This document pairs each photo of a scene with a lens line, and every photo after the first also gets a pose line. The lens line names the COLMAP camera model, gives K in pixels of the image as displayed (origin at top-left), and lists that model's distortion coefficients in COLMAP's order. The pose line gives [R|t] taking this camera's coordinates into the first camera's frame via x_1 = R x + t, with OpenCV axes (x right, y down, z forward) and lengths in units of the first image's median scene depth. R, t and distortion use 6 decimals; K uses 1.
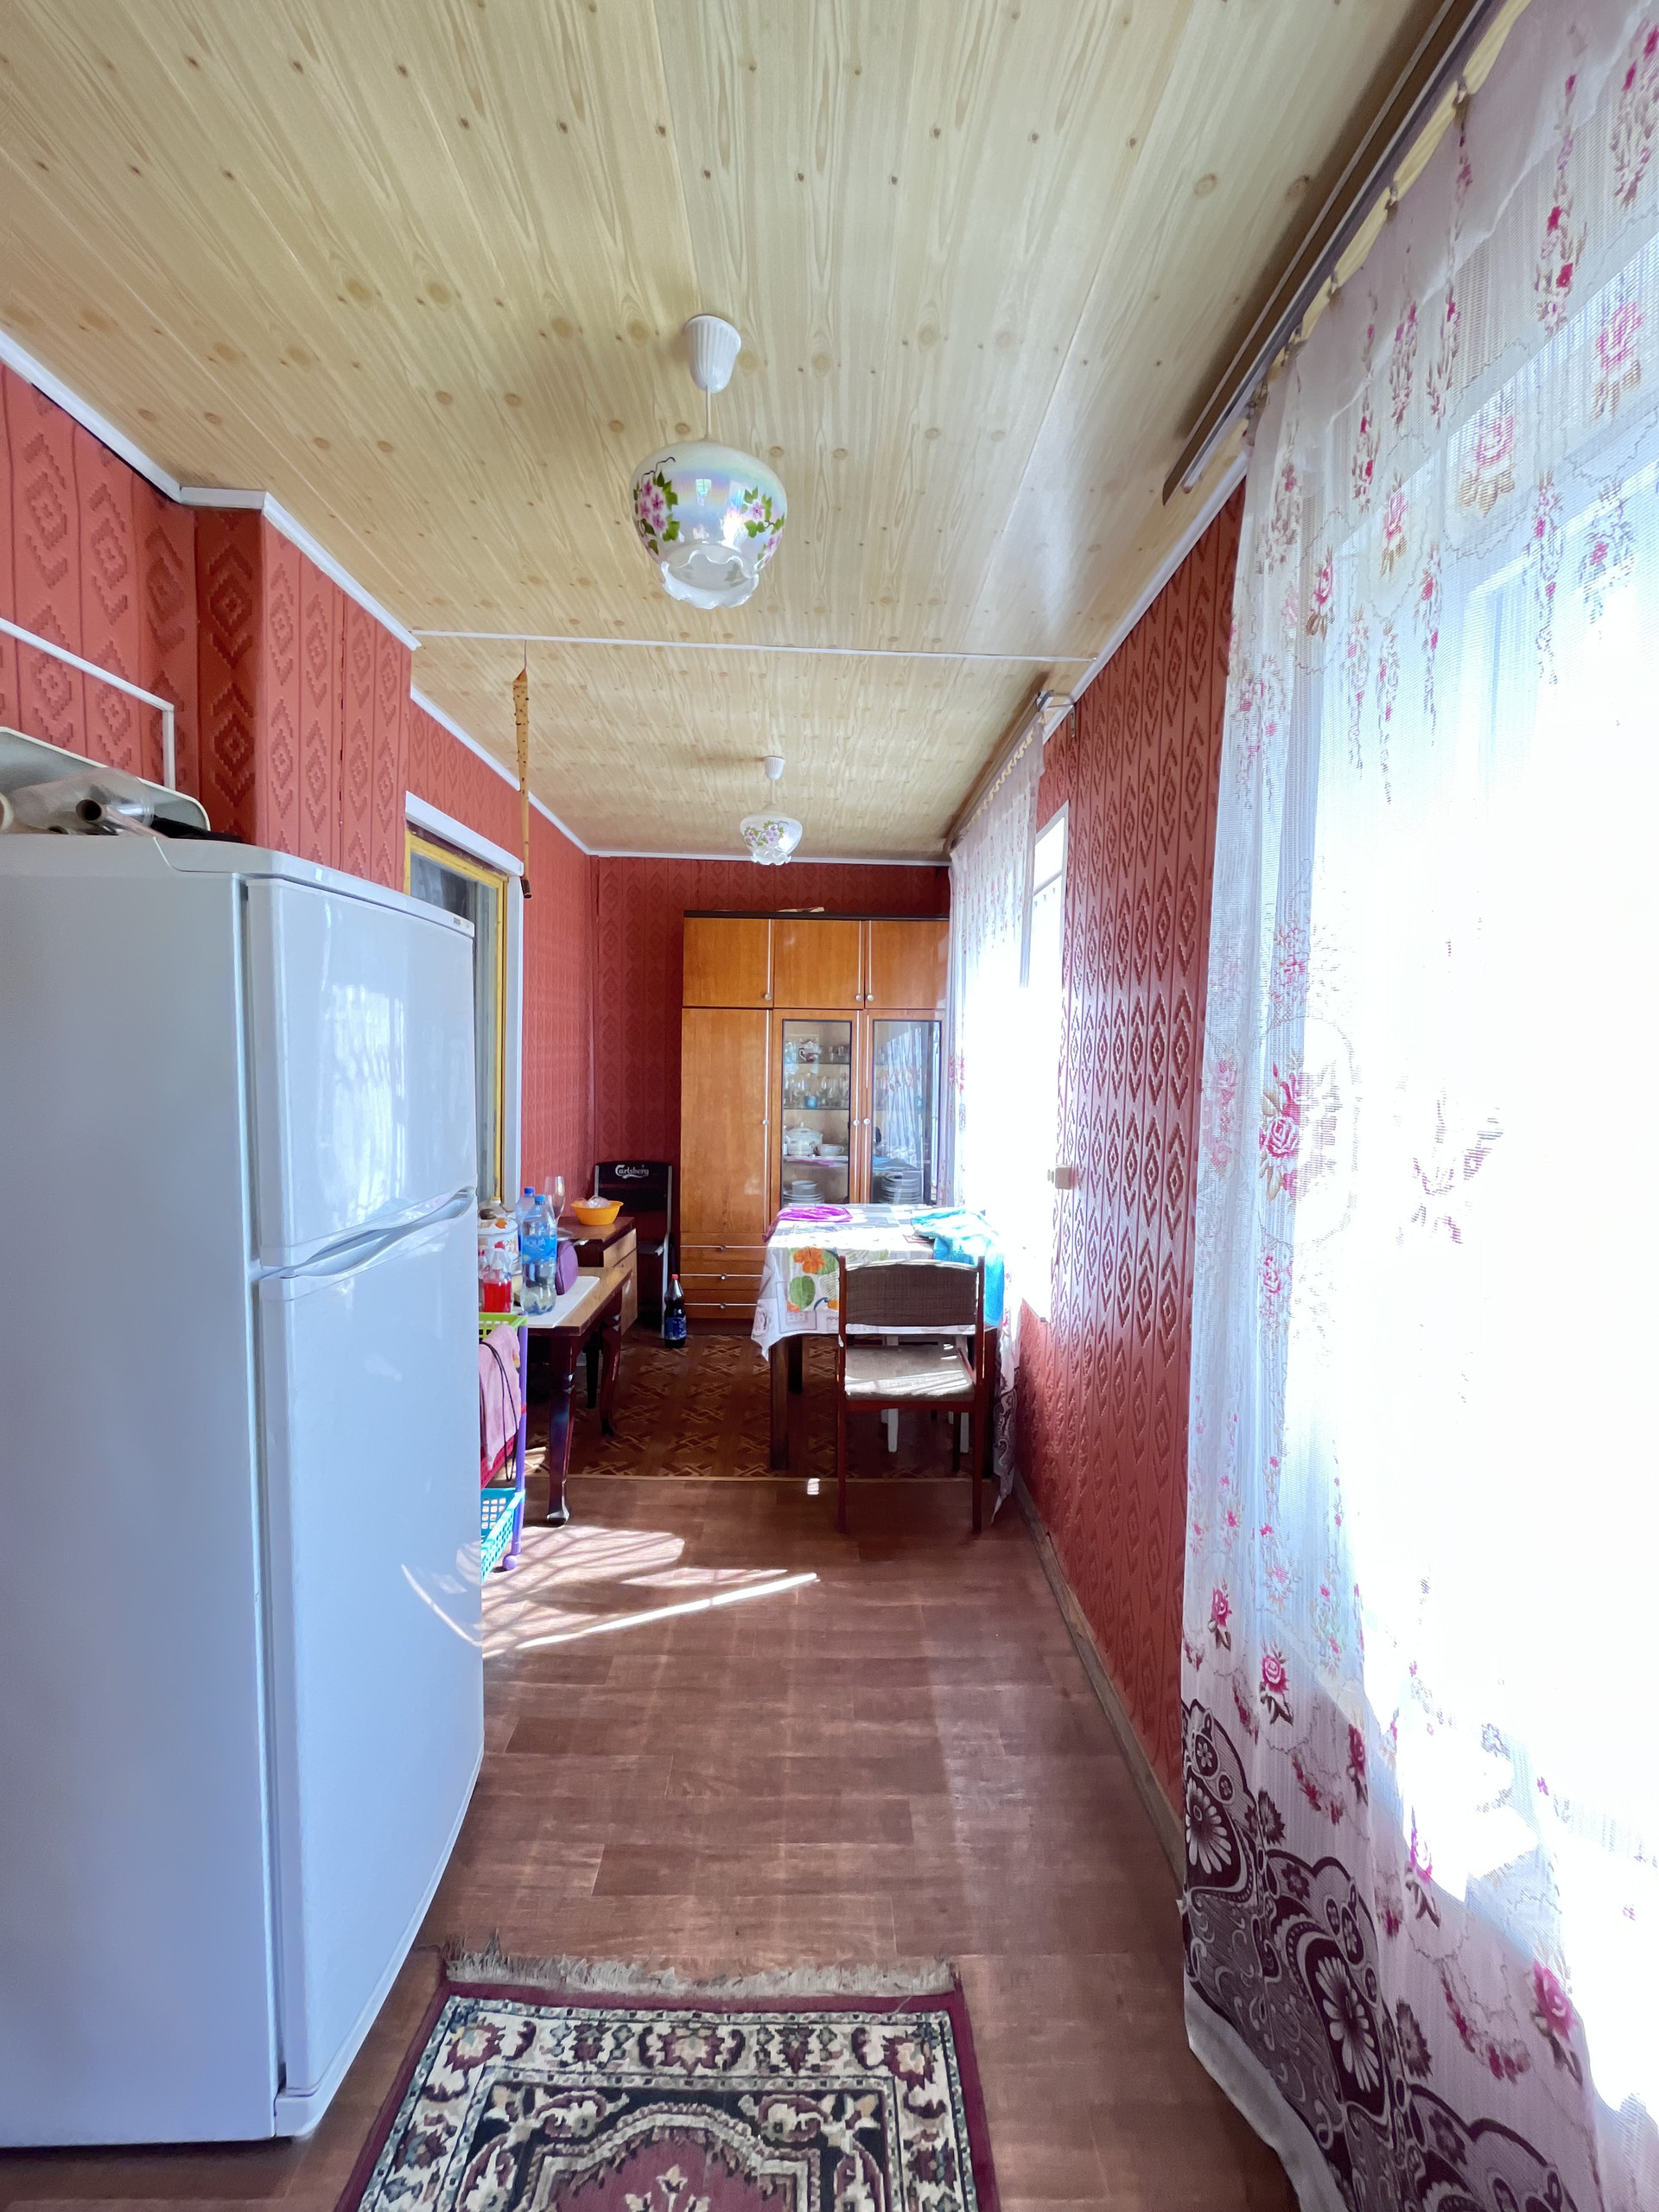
lens RADIAL K [[897.3, 0, 830.8], [0, 897.3, 1106.8], [0, 0, 1]] dist [-0.004049, 0.000611]
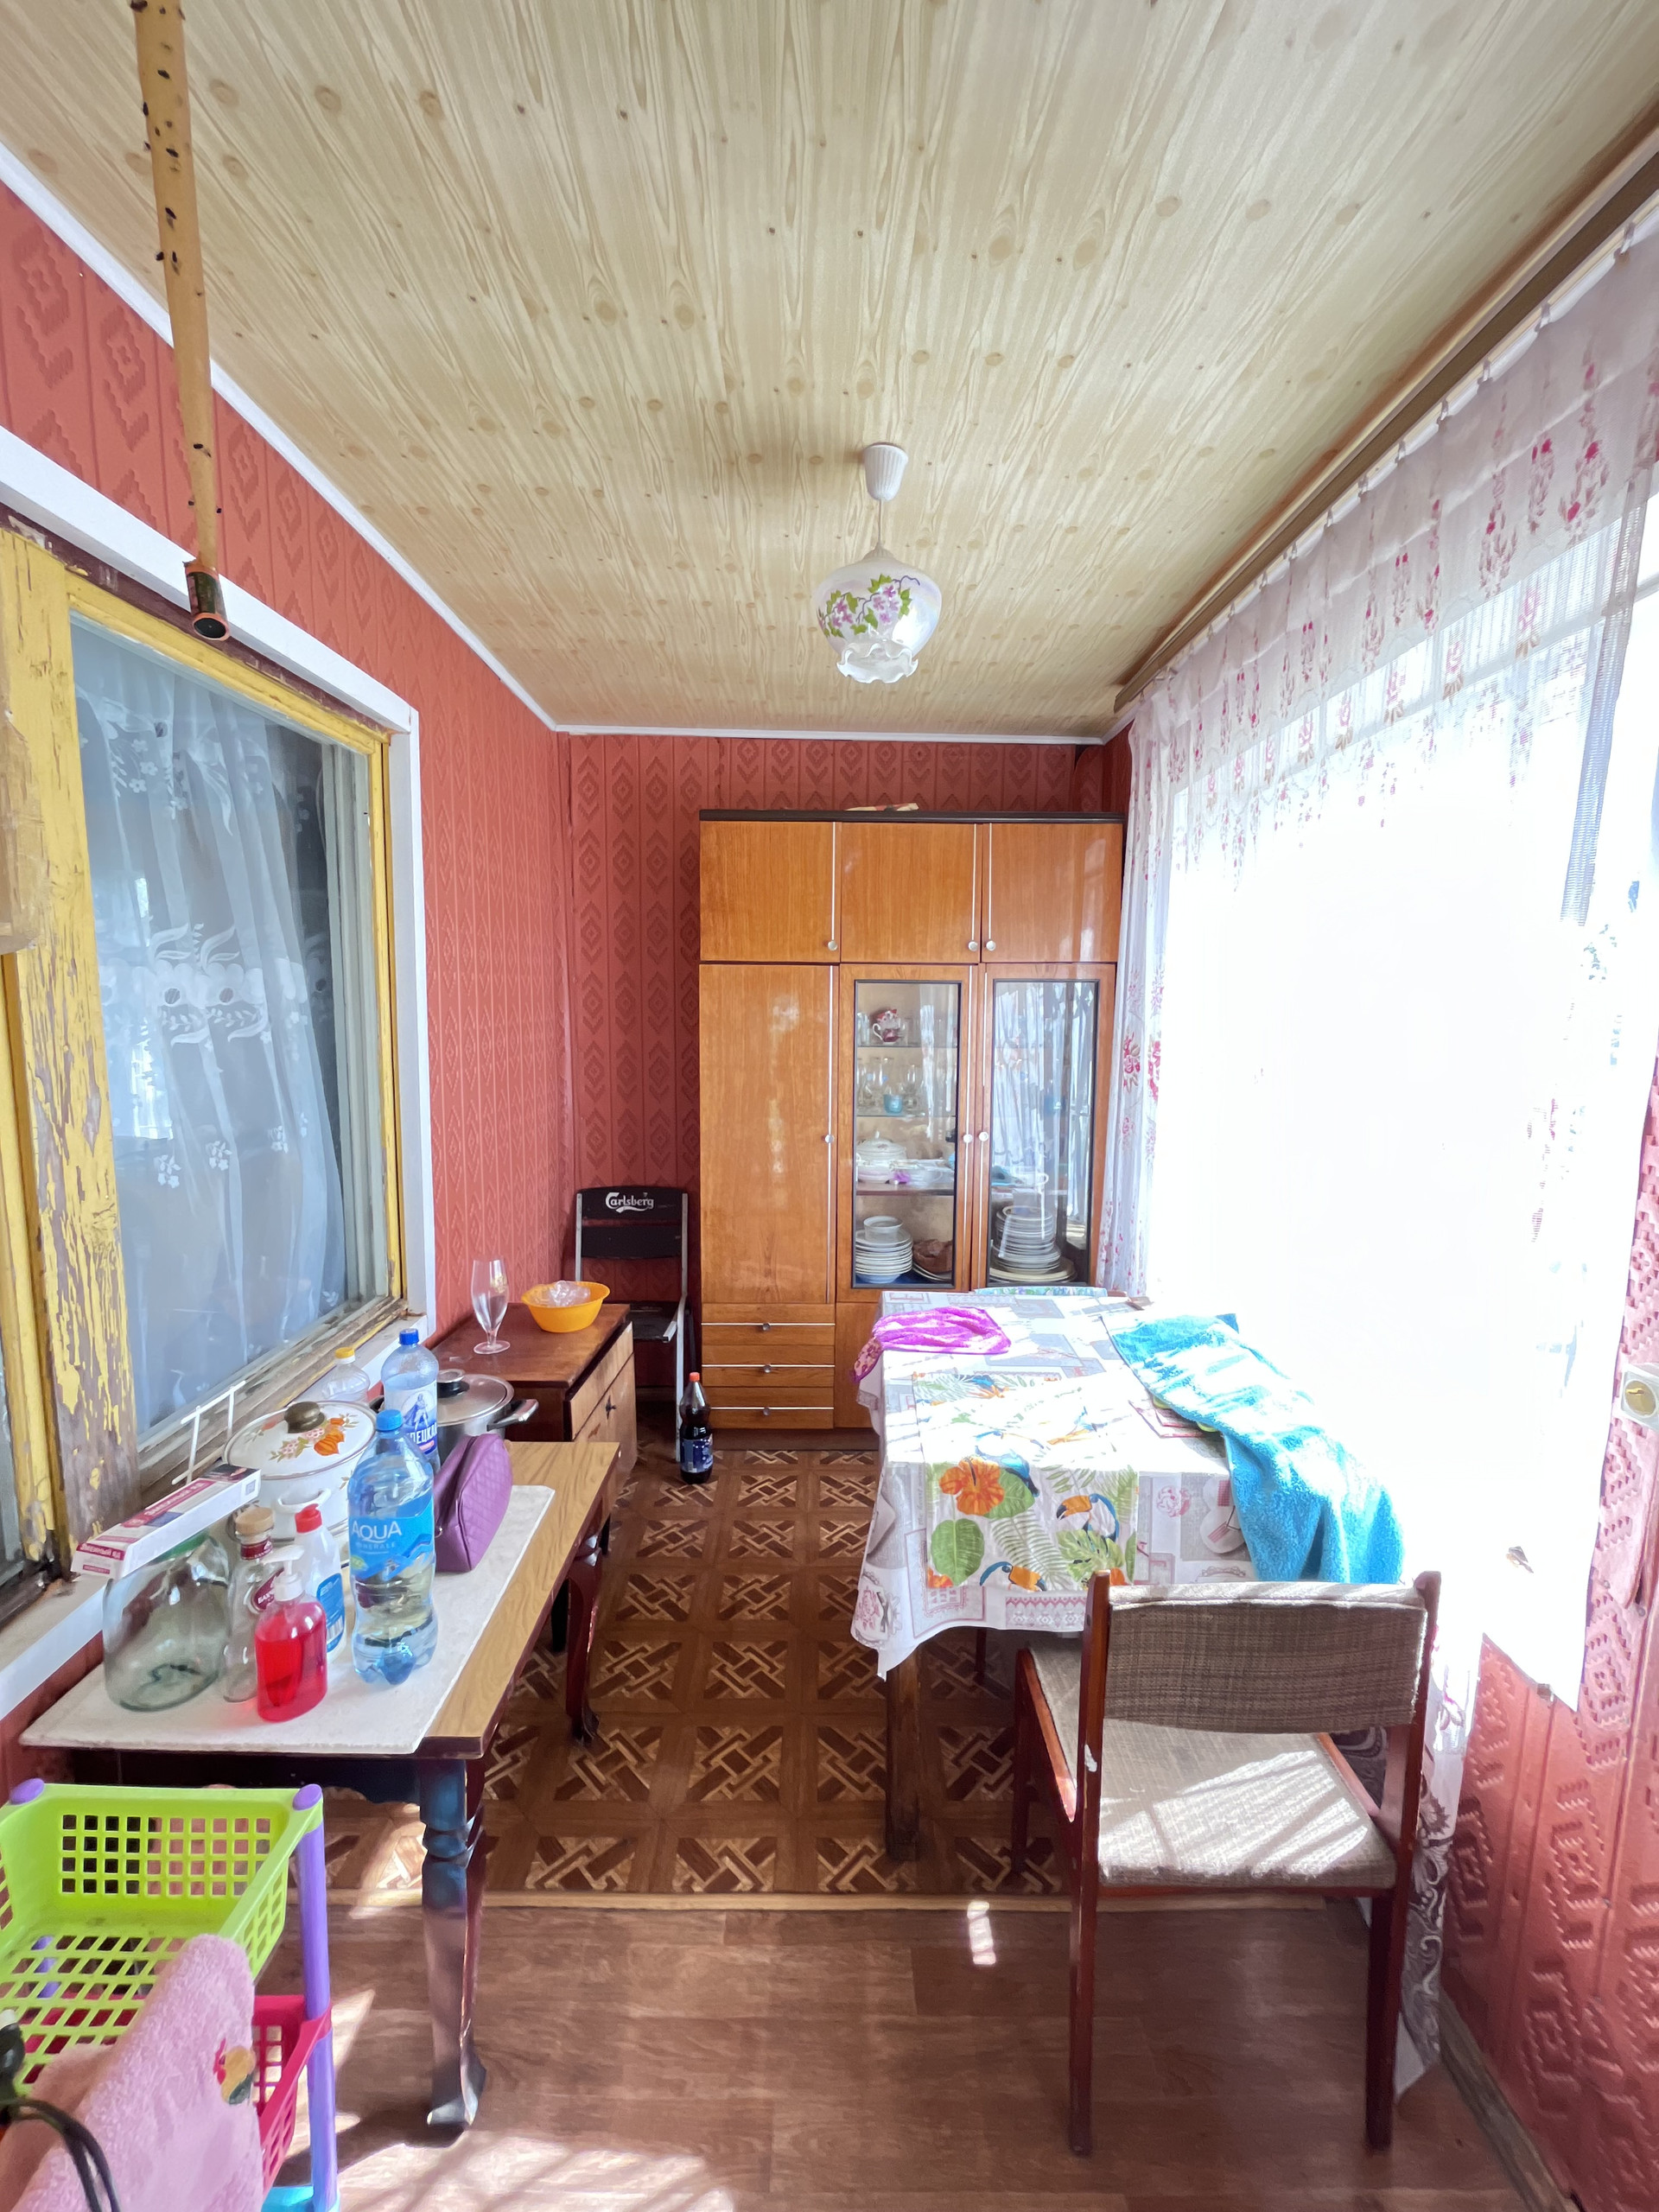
lens RADIAL K [[897.3, 0, 830.8], [0, 897.3, 1106.8], [0, 0, 1]] dist [-0.004049, 0.000611]
pose [[0.999883, -0.005817, -0.014126, -0.073206], [0.006639, 0.998245, 0.058839, -0.052470], [0.013759, -0.058926, 0.998168, 0.411116]]
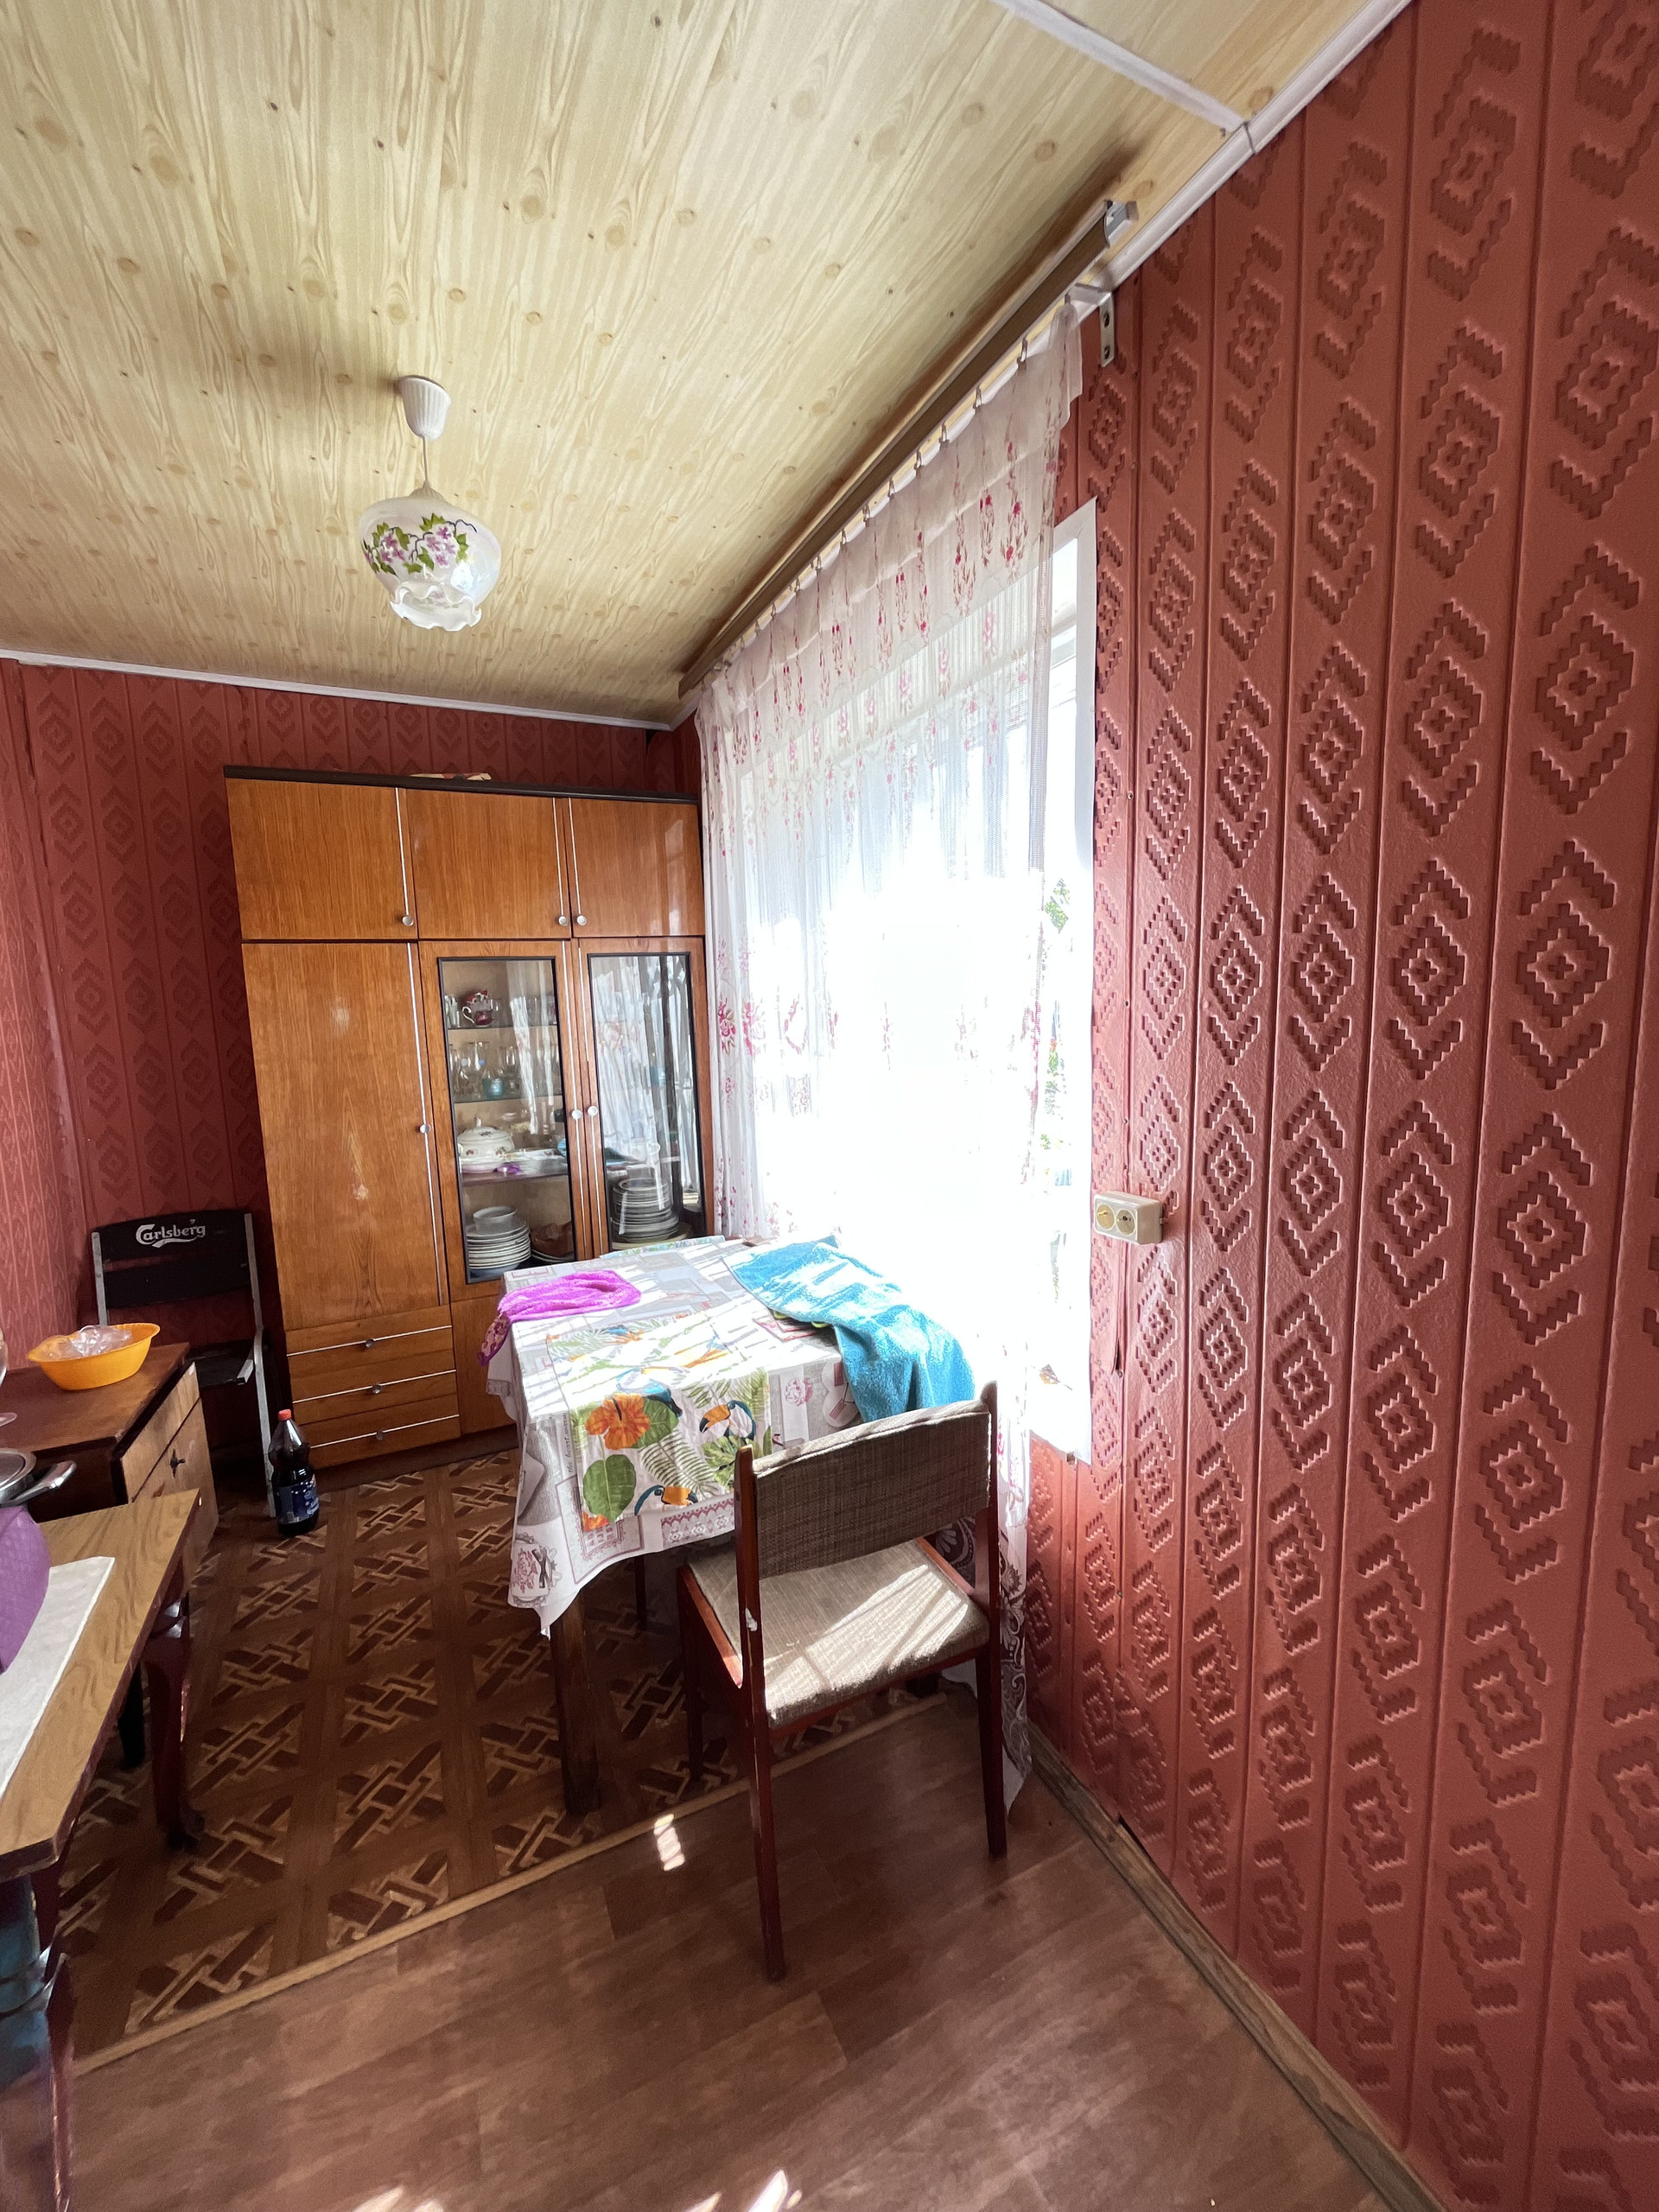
lens RADIAL K [[897.3, 0, 830.8], [0, 897.3, 1106.8], [0, 0, 1]] dist [-0.004049, 0.000611]
pose [[0.907806, -0.098246, 0.407722, -0.081625], [0.072992, 0.994349, 0.077081, -0.029089], [-0.412991, -0.040214, 0.909847, 0.392140]]
